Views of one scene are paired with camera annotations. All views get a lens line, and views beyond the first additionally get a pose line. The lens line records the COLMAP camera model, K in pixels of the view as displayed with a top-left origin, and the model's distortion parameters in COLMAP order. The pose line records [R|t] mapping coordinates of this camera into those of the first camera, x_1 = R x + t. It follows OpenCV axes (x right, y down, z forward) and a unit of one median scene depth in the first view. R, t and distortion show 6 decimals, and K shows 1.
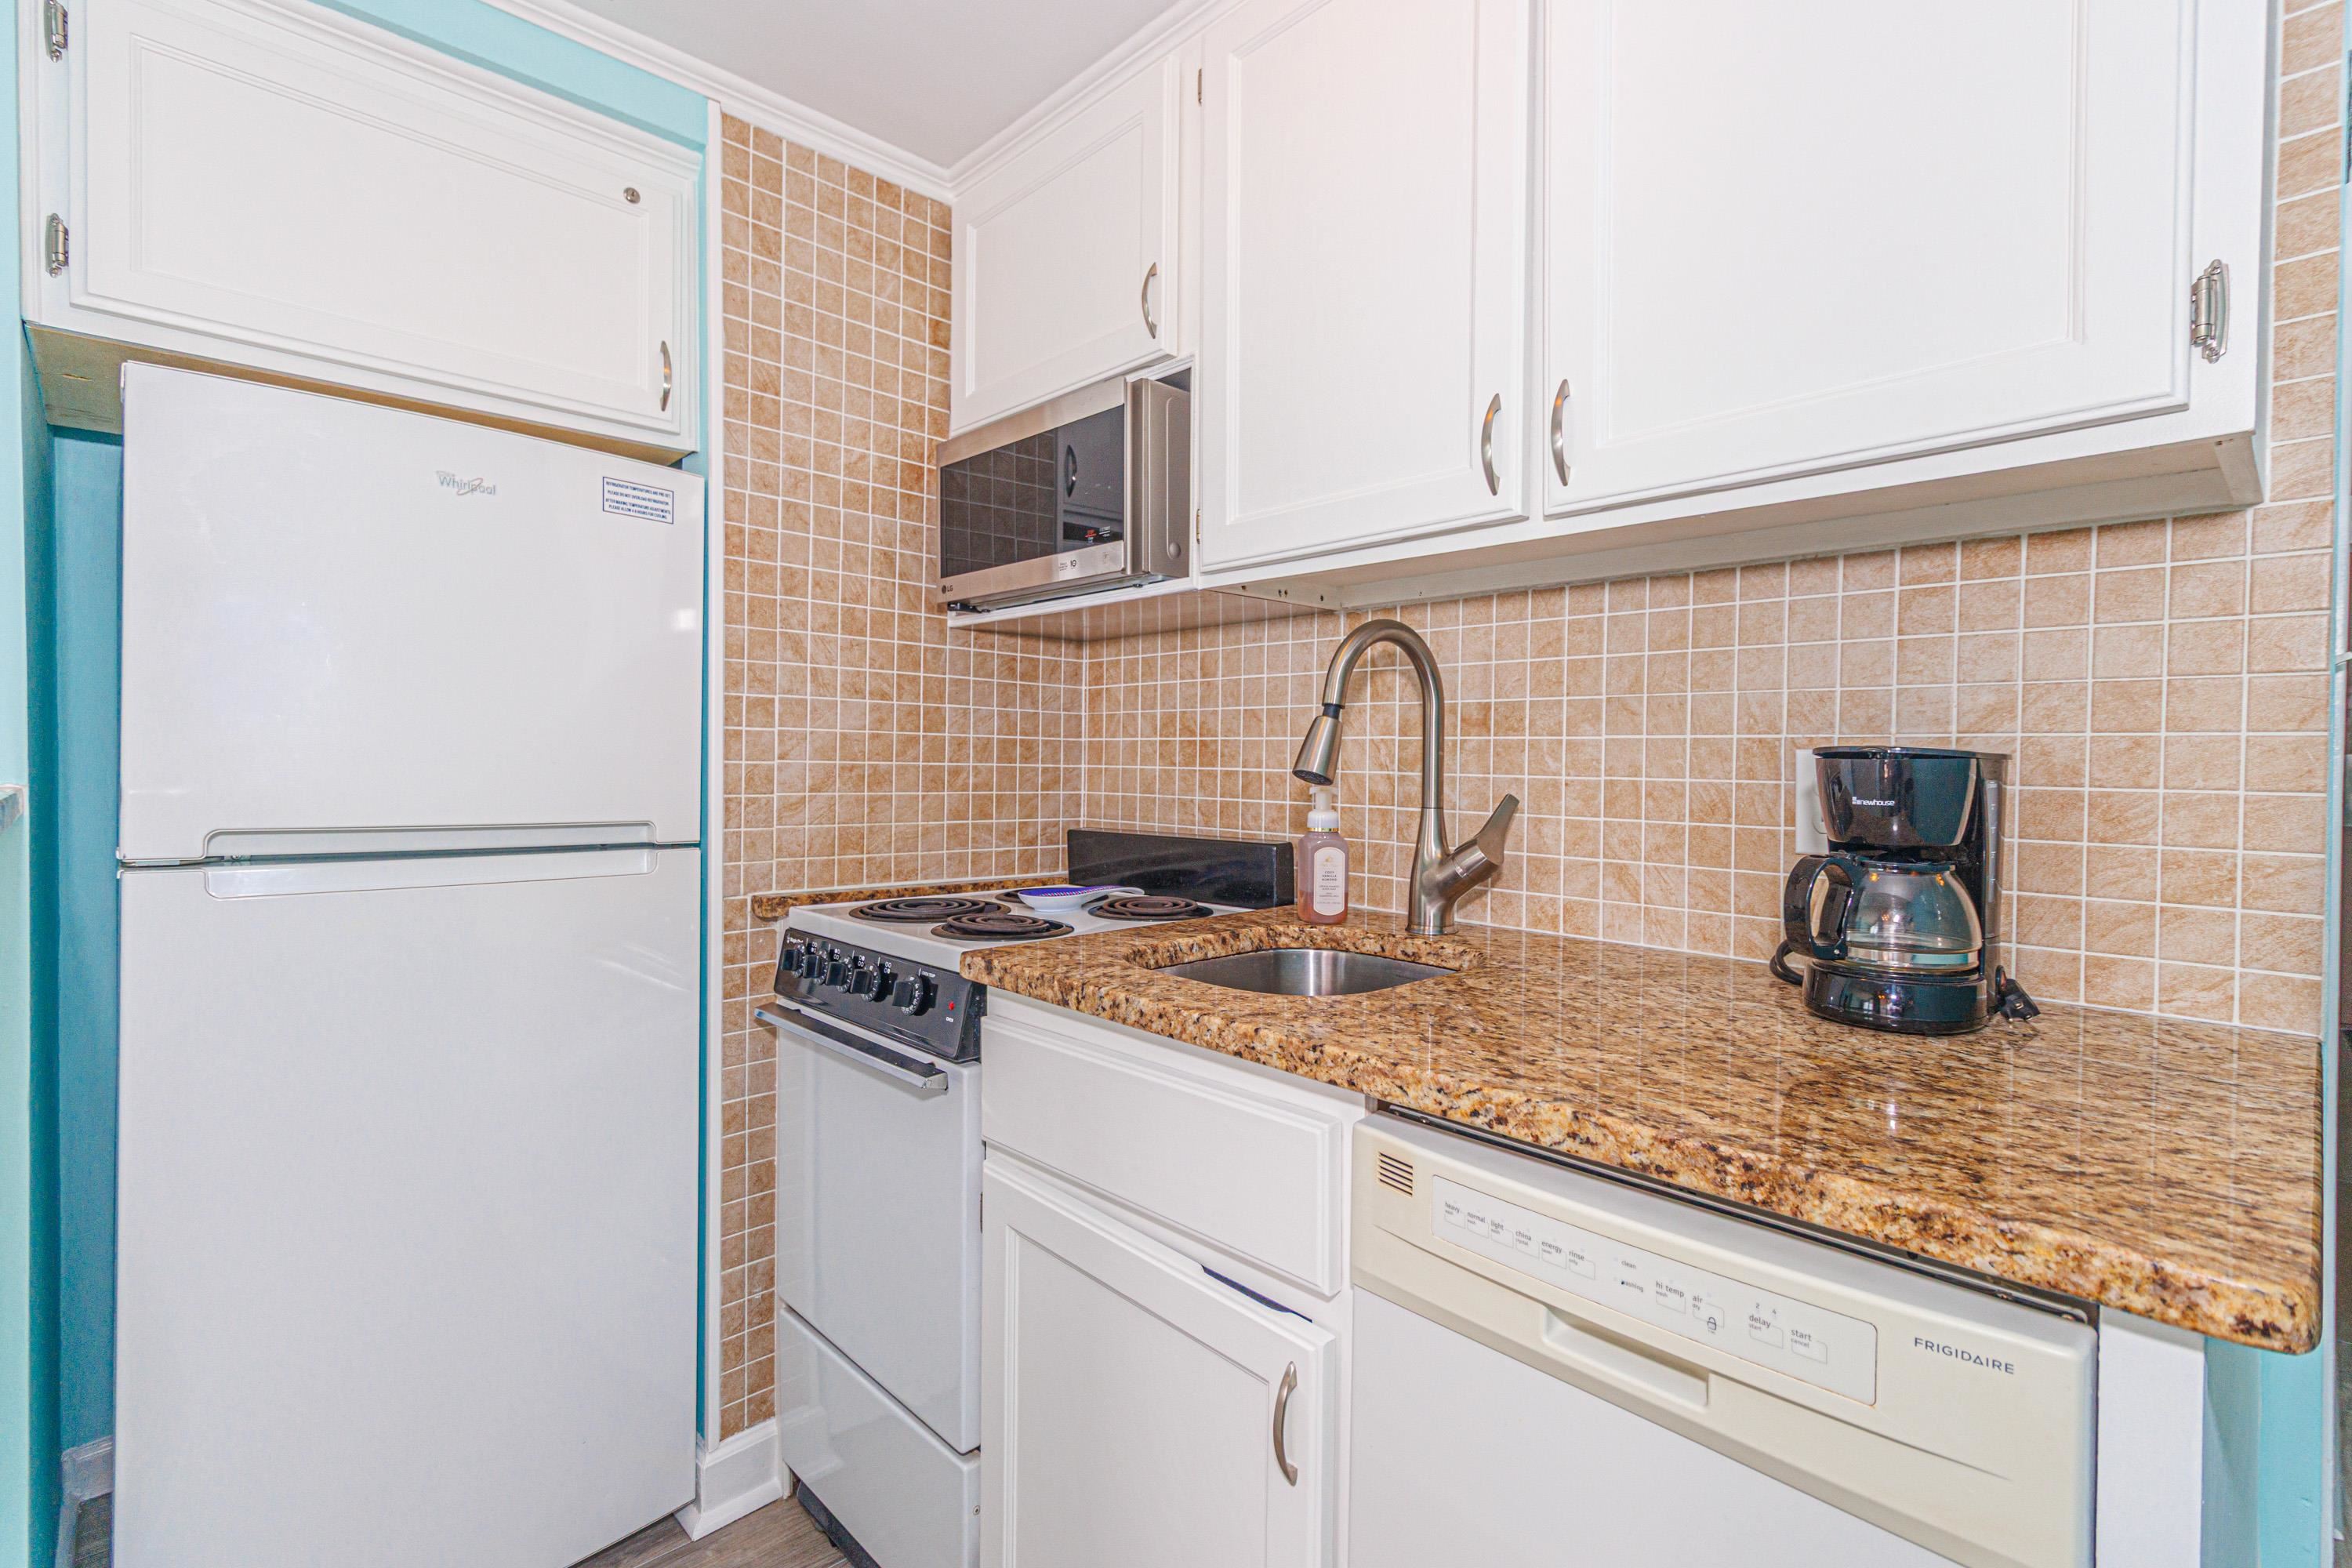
lens RADIAL K [[1080.0, 0, 1162.7], [0, 1080.0, 773.3], [0, 0, 1]] dist [0.001229, 0.001461]
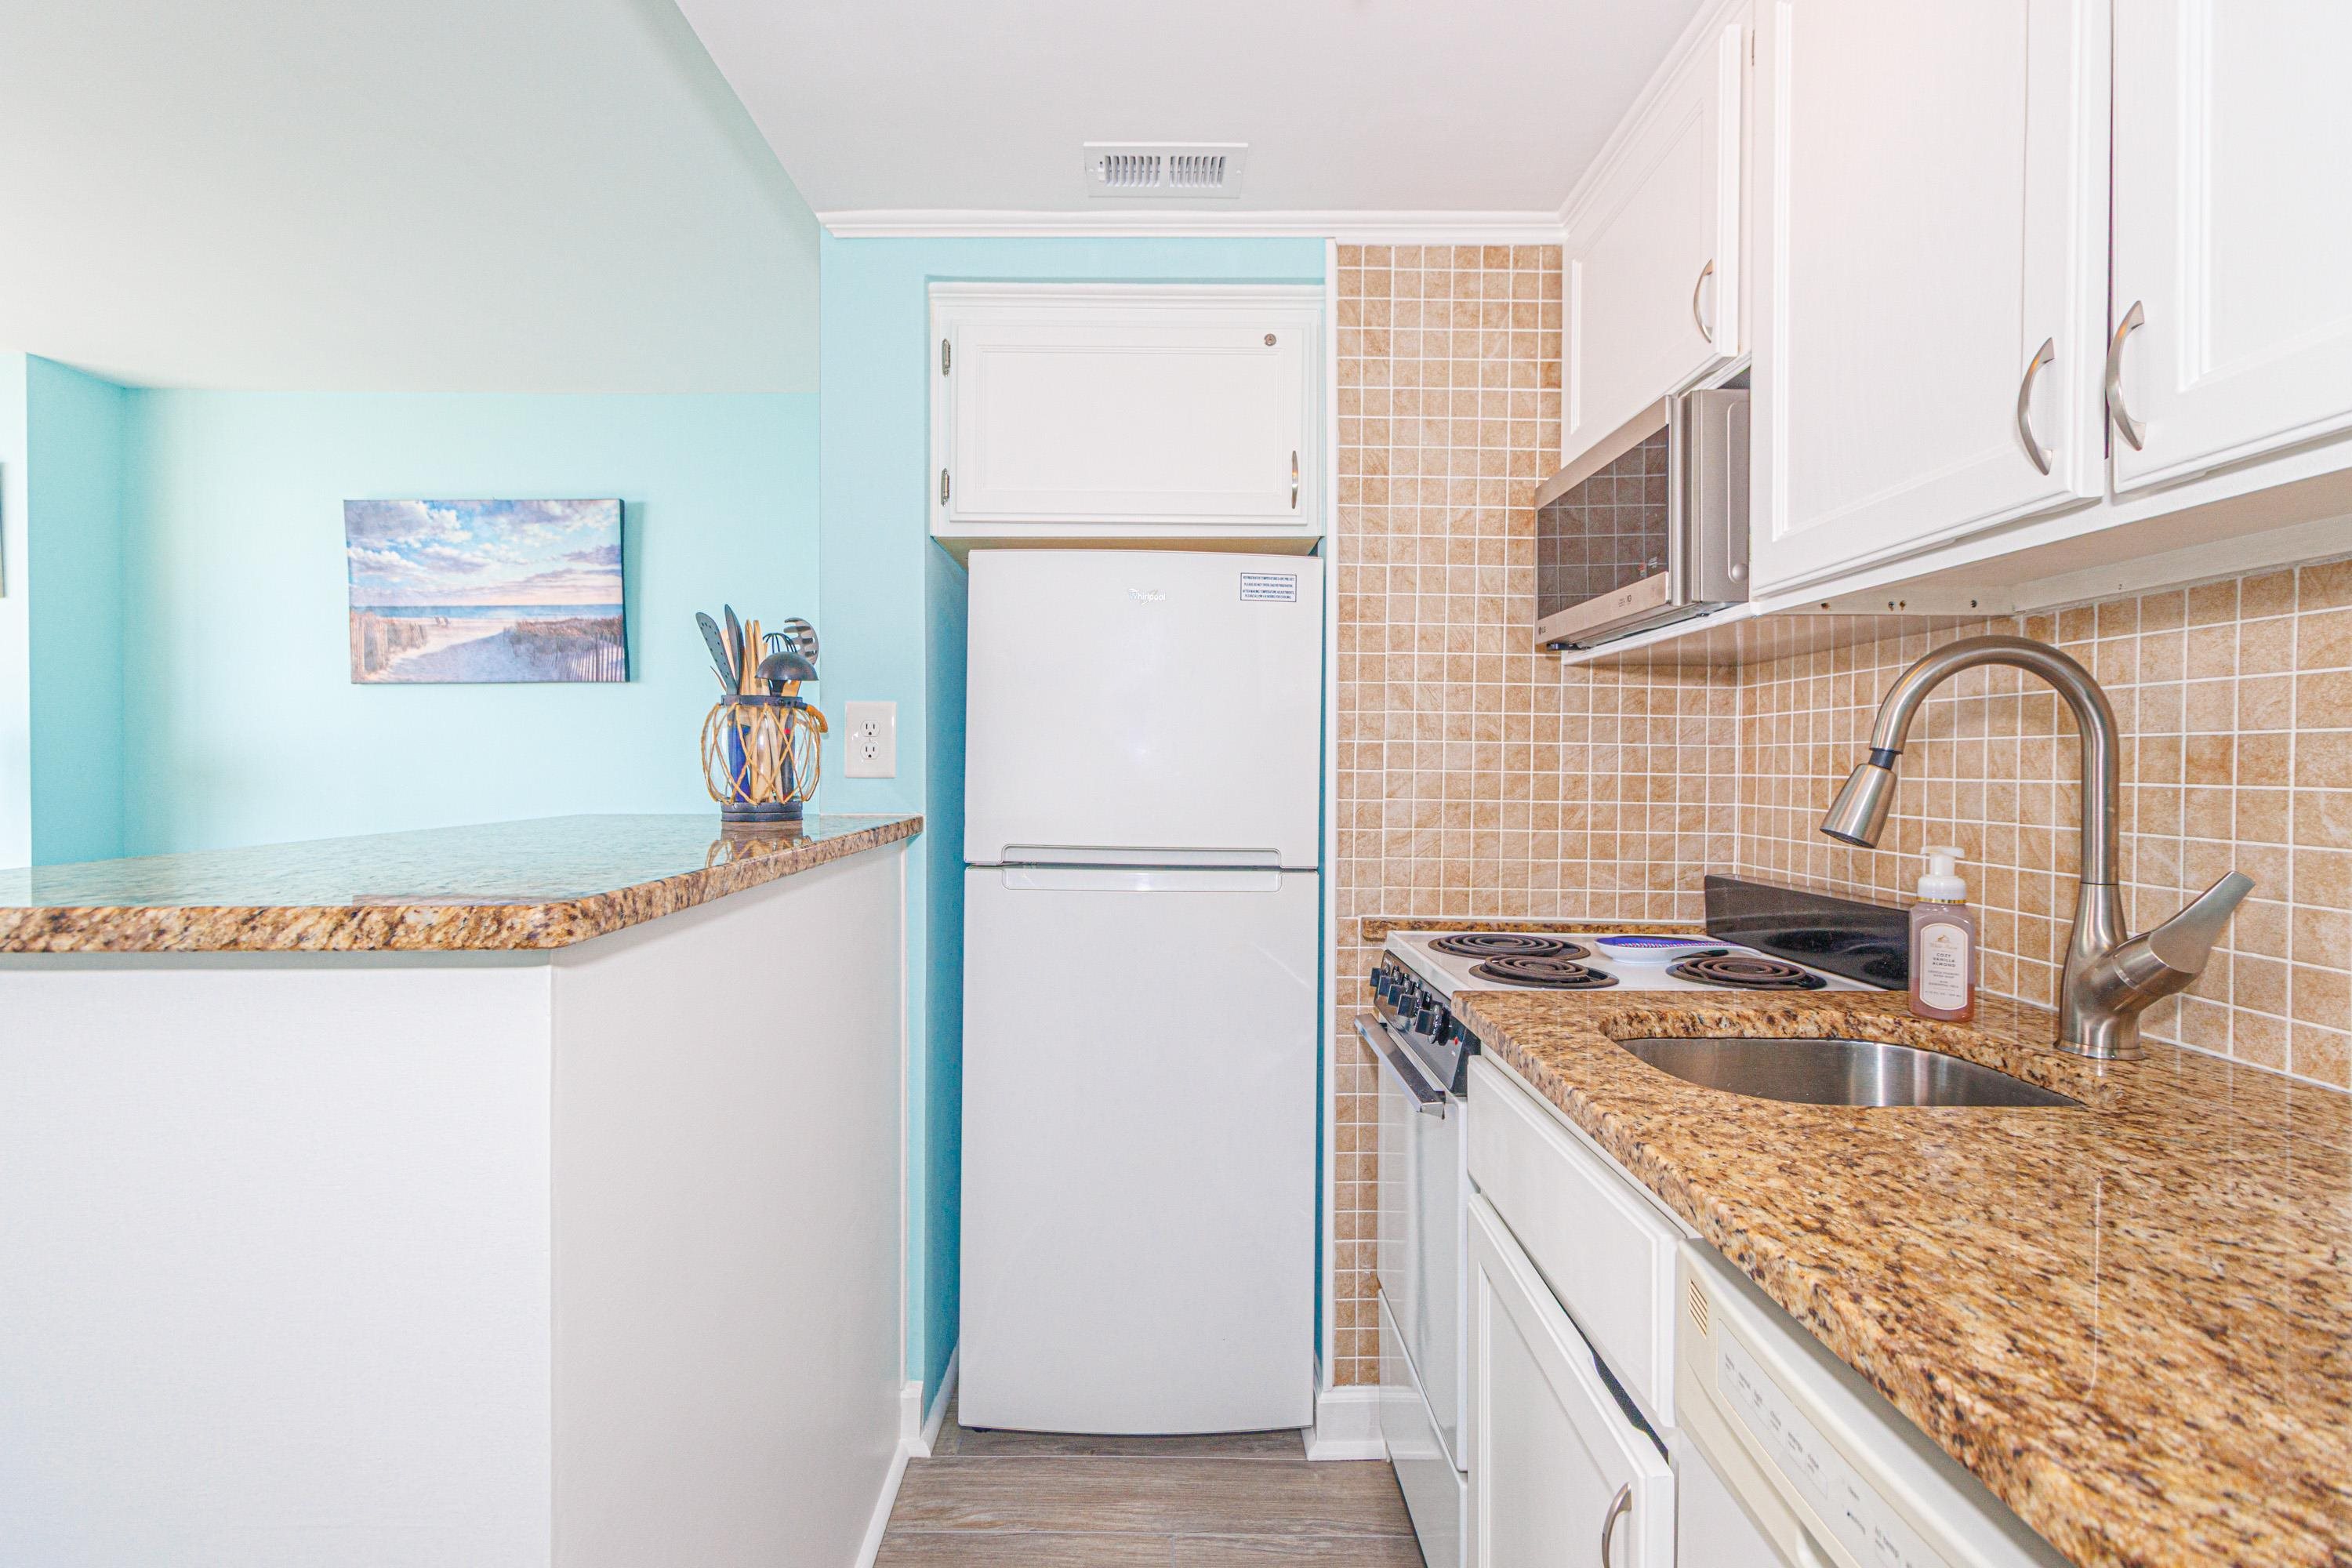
lens RADIAL K [[1080.0, 0, 1162.7], [0, 1080.0, 773.3], [0, 0, 1]] dist [0.001229, 0.001461]
pose [[0.725941, -0.000968, -0.687756, 0.290457], [-0.007208, 0.999933, -0.009014, -0.031097], [0.687719, 0.011501, 0.725886, 0.030469]]
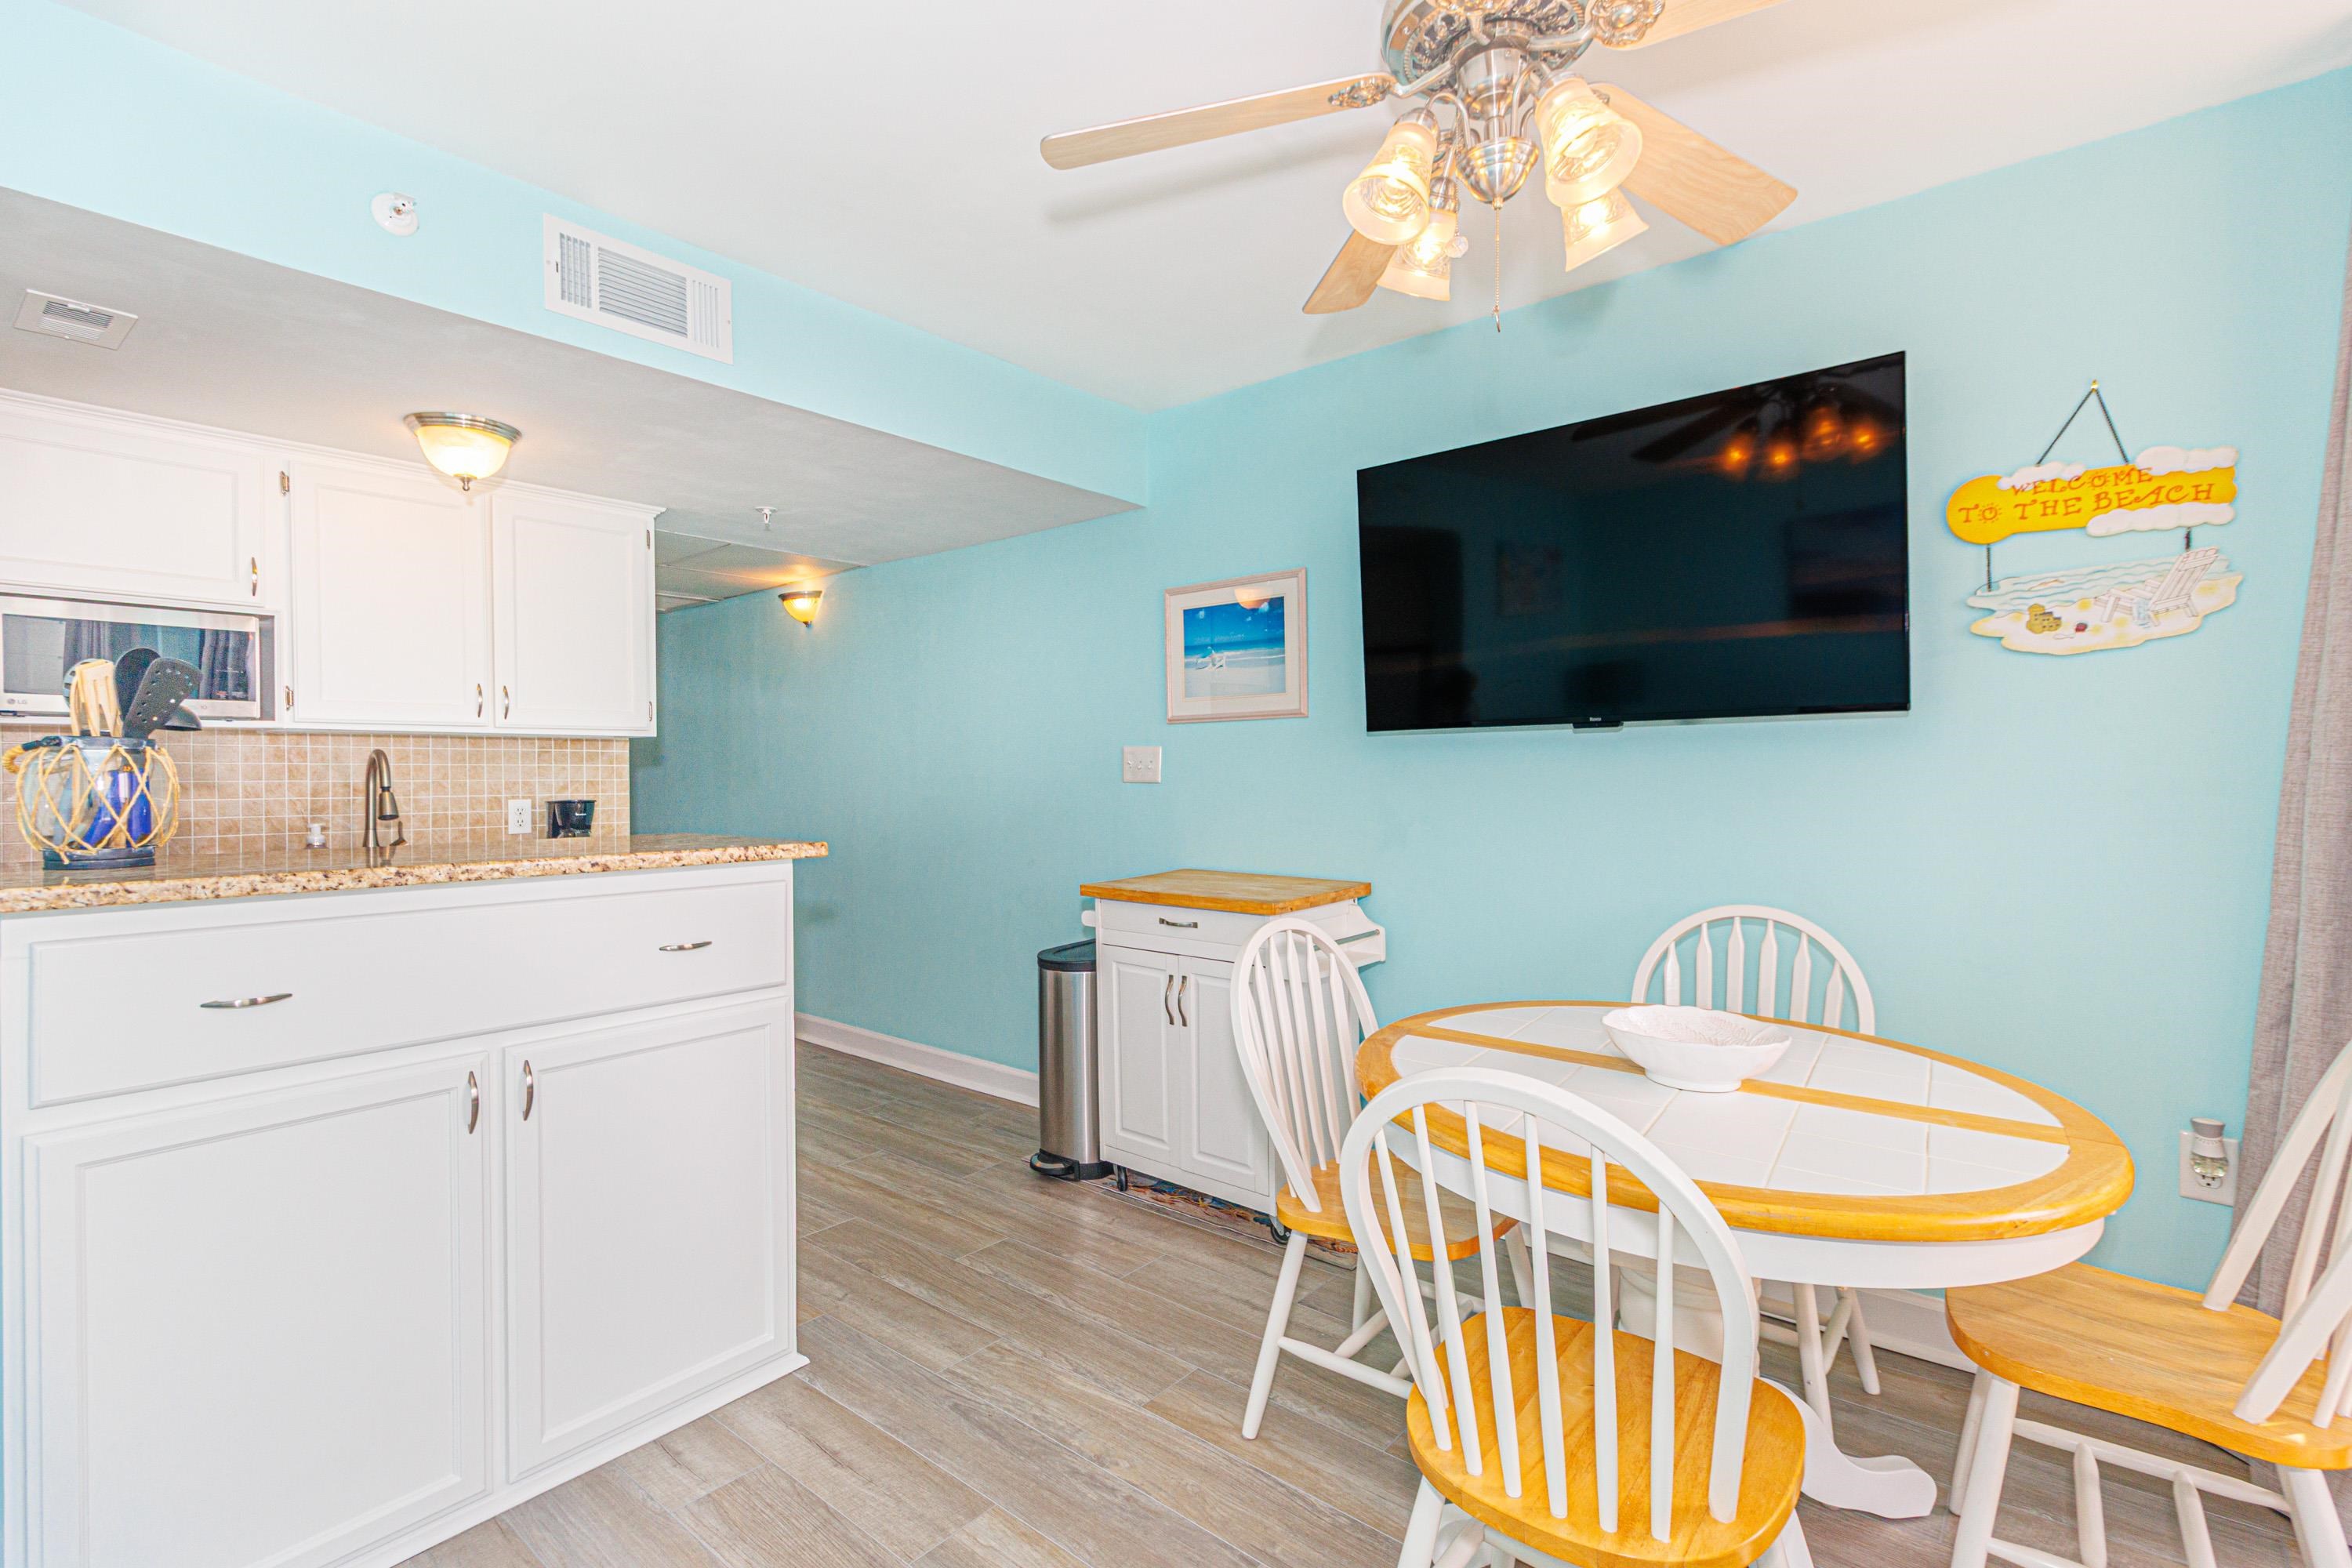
lens RADIAL K [[1080.0, 0, 1162.7], [0, 1080.0, 773.3], [0, 0, 1]] dist [0.001229, 0.001461]
pose [[-0.107873, -0.009095, 0.994123, -2.177683], [0.020827, 0.999718, 0.011406, -0.076937], [-0.993947, 0.021935, -0.107653, -0.414946]]
